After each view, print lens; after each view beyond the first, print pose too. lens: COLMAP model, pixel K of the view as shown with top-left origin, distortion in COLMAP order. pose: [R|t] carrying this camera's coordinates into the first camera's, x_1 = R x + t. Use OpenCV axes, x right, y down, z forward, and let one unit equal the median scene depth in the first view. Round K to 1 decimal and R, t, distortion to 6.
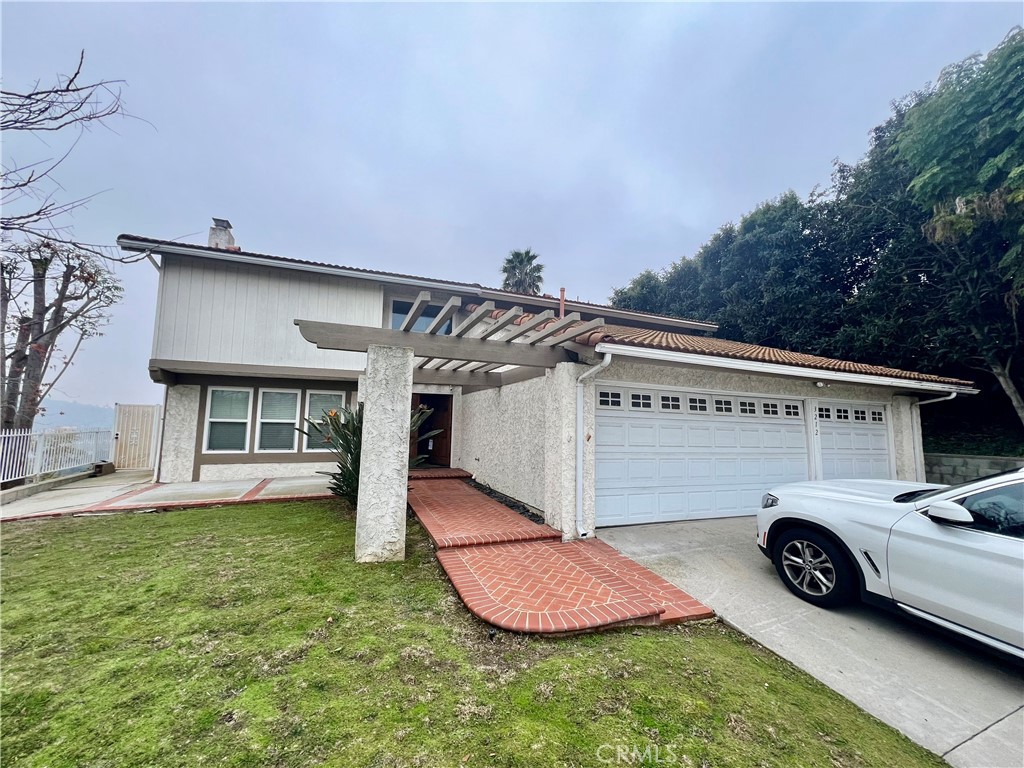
lens RADIAL K [[409.0, 0, 518.4], [0, 409.0, 387.1], [0, 0, 1]] dist [-0.001385, 0.000302]
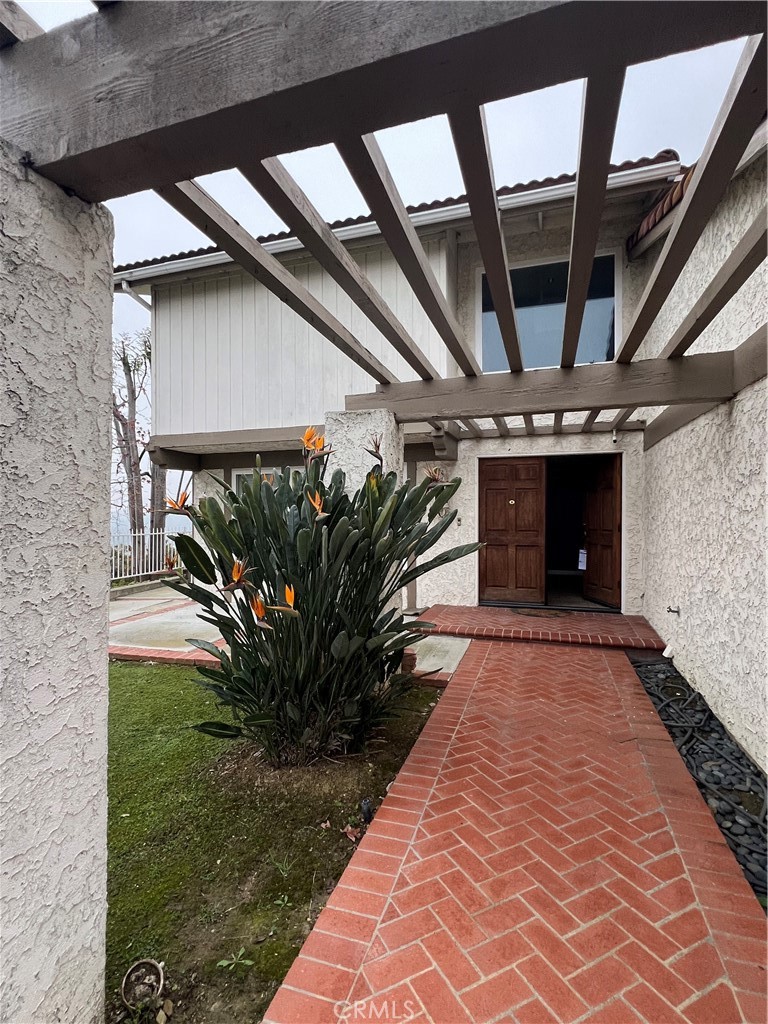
lens RADIAL K [[510.3, 0, 382.8], [0, 510.3, 512.9], [0, 0, 1]] dist [-0.004556, -0.000235]
pose [[0.757231, -0.017641, -0.652909, 0.005038], [0.072437, 0.995737, 0.057108, 0.041043], [0.649118, -0.090539, 0.755280, 0.495619]]
